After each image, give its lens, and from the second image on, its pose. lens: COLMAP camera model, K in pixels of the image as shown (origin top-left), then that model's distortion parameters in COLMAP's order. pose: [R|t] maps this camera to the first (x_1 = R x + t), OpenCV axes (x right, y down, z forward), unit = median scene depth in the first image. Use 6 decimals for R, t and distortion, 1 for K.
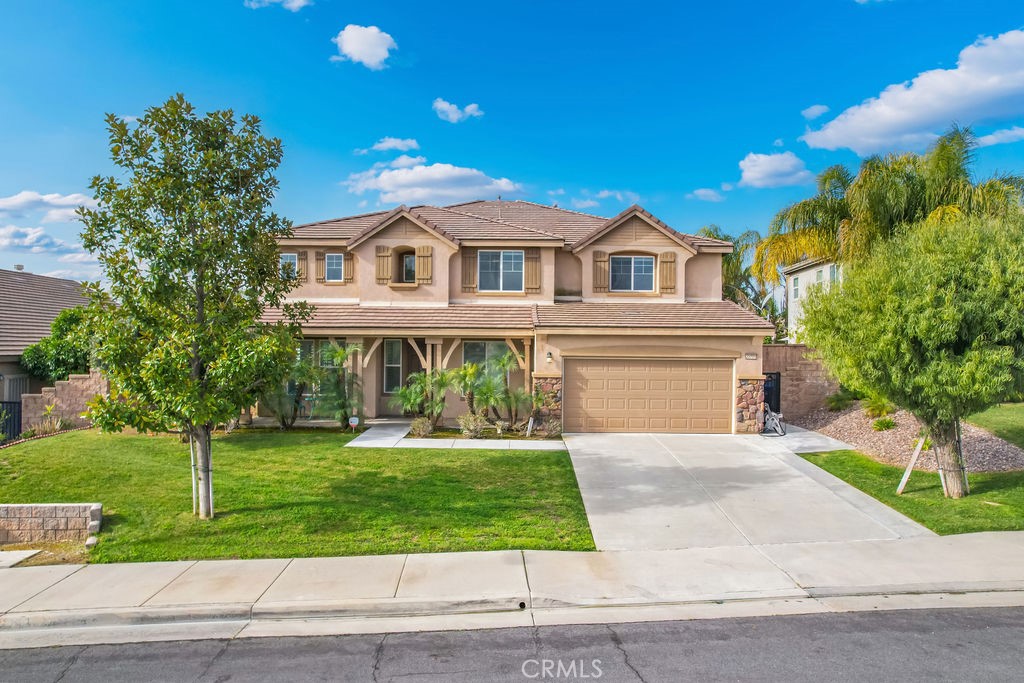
lens RADIAL K [[661.9, 0, 512.0], [0, 661.9, 341.5], [0, 0, 1]] dist [-0.063967, 0.060398]
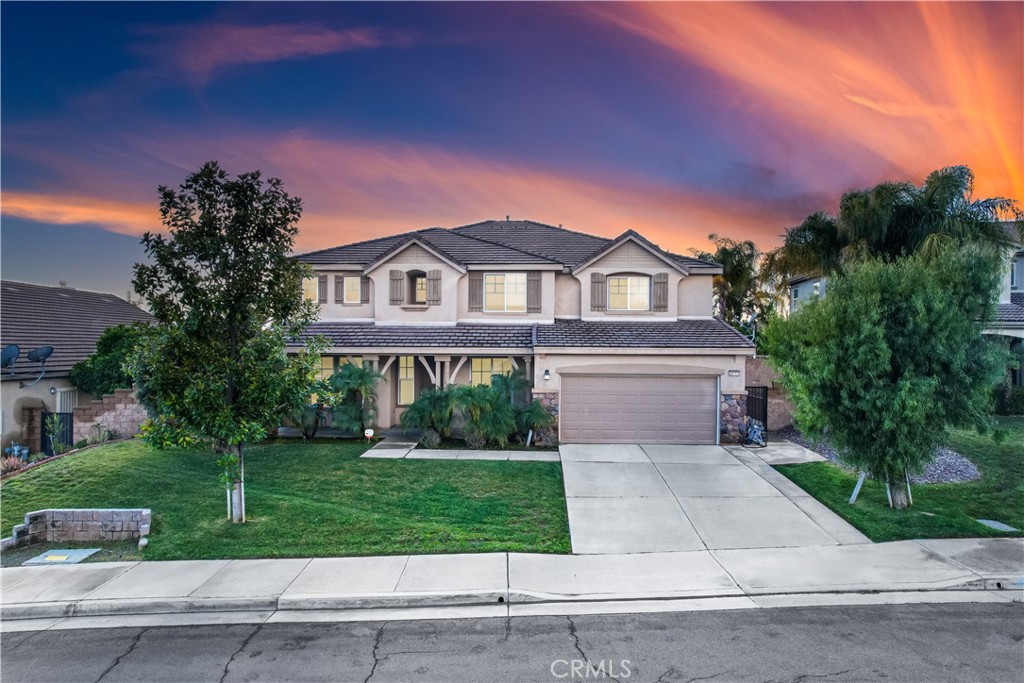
lens RADIAL K [[661.9, 0, 512.0], [0, 661.9, 341.5], [0, 0, 1]] dist [-0.063967, 0.060398]
pose [[0.999394, -0.002859, -0.034693, 0.052094], [0.002943, 0.999993, 0.002360, -0.047250], [0.034686, -0.002461, 0.999395, -0.128763]]
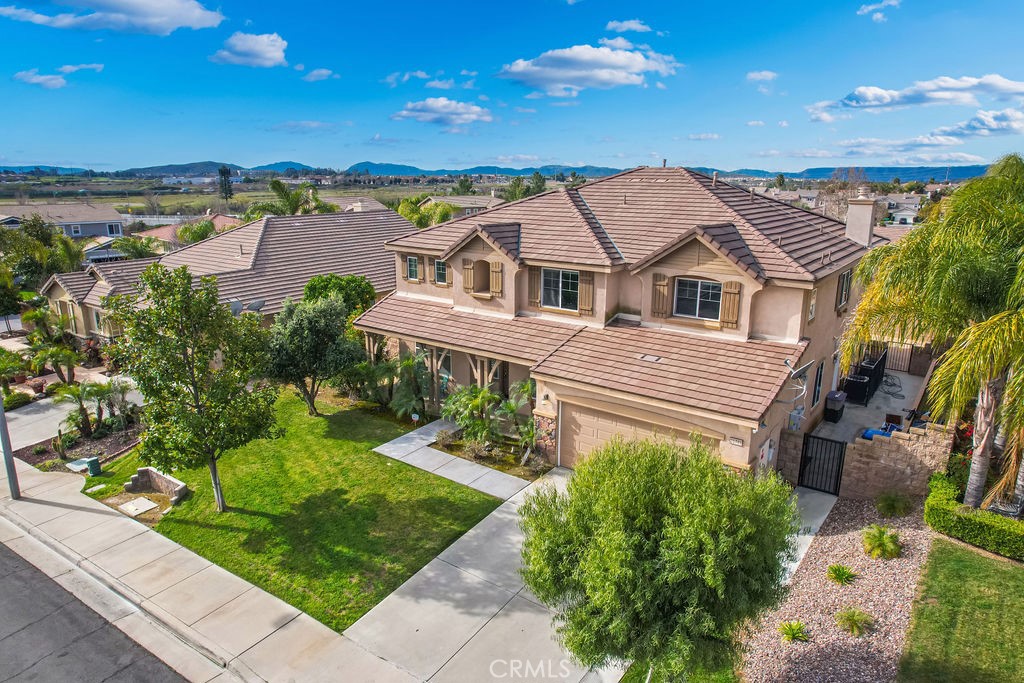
lens RADIAL K [[661.9, 0, 512.0], [0, 661.9, 341.5], [0, 0, 1]] dist [-0.063967, 0.060398]
pose [[0.802843, 0.142156, -0.578994, 0.891366], [0.007248, 0.968758, 0.247902, -0.477159], [0.596146, -0.203223, 0.776731, 0.234898]]
